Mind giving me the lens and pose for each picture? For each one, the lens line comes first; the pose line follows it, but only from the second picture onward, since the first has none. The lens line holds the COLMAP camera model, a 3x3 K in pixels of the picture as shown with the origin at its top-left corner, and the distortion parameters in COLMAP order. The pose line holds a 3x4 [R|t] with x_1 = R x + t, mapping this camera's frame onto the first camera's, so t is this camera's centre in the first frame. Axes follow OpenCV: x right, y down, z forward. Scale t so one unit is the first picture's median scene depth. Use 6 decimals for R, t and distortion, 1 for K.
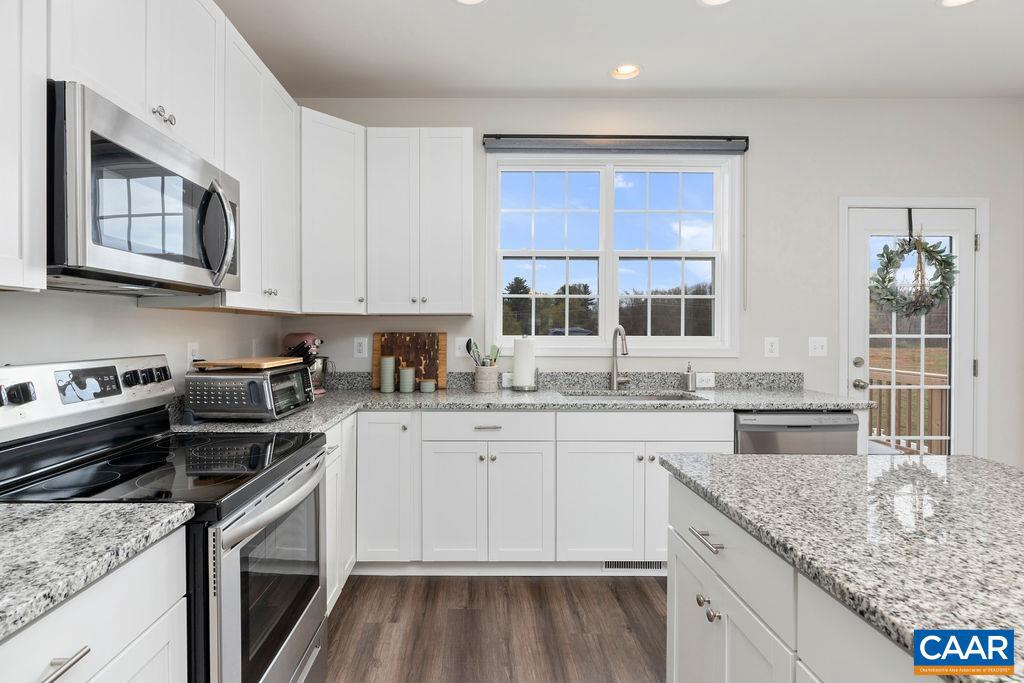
lens RADIAL K [[517.3, 0, 476.8], [0, 517.3, 334.9], [0, 0, 1]] dist [-0.000411, -0.001888]
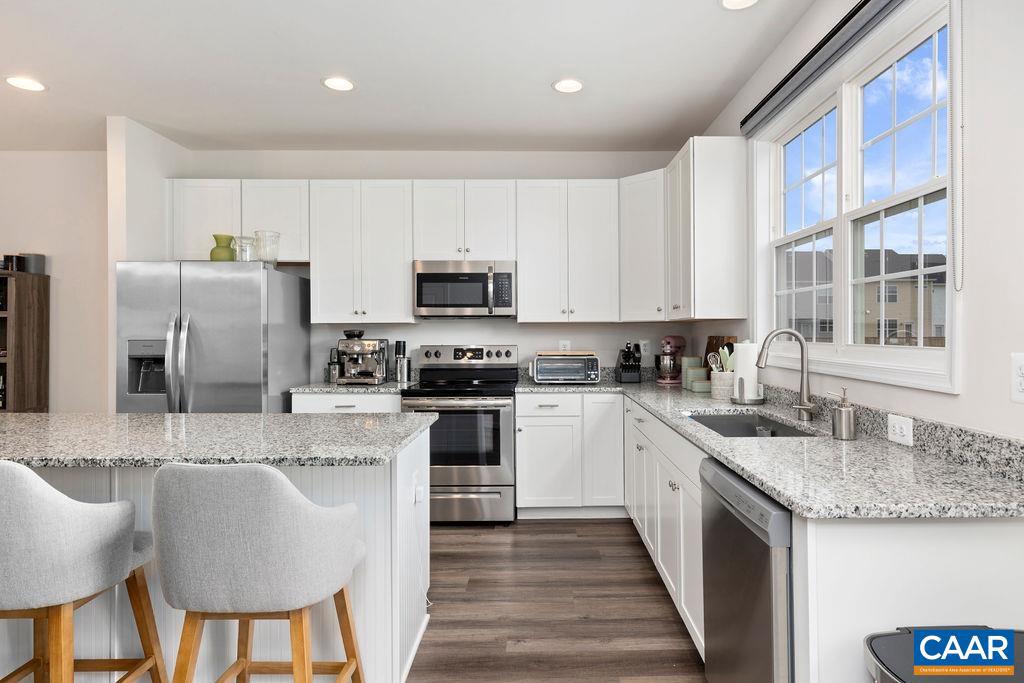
lens RADIAL K [[561.0, 0, 537.5], [0, 561.0, 330.9], [0, 0, 1]] dist [0.010172, 0.002428]
pose [[0.003884, -0.003442, -0.999987, 1.025833], [-0.008041, 0.999962, -0.003474, -0.008257], [0.999960, 0.008054, 0.003856, 0.636020]]
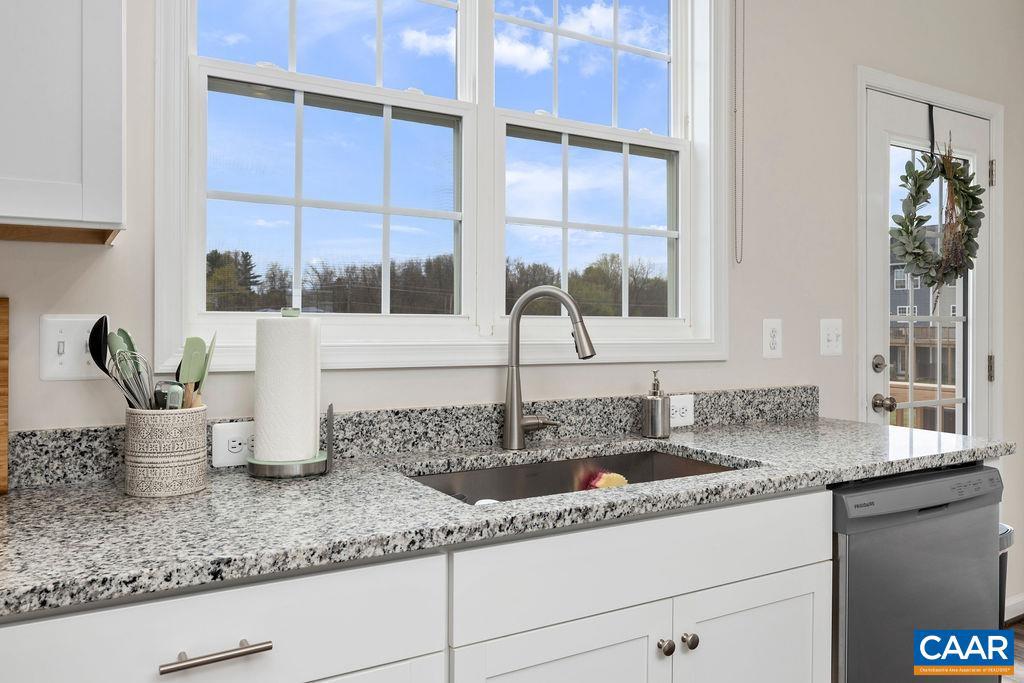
lens RADIAL K [[777.3, 0, 516.2], [0, 777.3, 320.1], [0, 0, 1]] dist [0.021334, -0.006196]
pose [[0.855764, 0.003277, 0.517356, -0.042942], [0.004505, 0.999895, -0.013786, 0.015486], [-0.517347, 0.014128, 0.855659, 0.484666]]
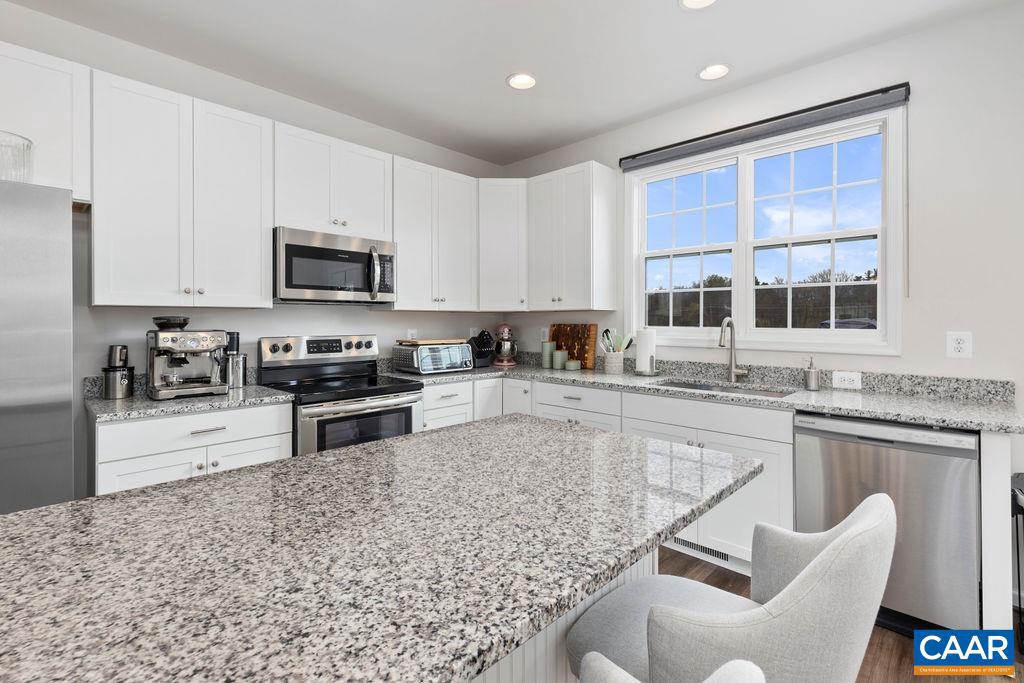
lens RADIAL K [[470.7, 0, 507.0], [0, 470.7, 320.3], [0, 0, 1]] dist [-0.000516, 0.000212]
pose [[0.712193, -0.002503, -0.701979, 0.594977], [-0.005928, 0.999937, -0.009580, -0.001353], [0.701959, 0.010984, 0.712133, 0.043921]]
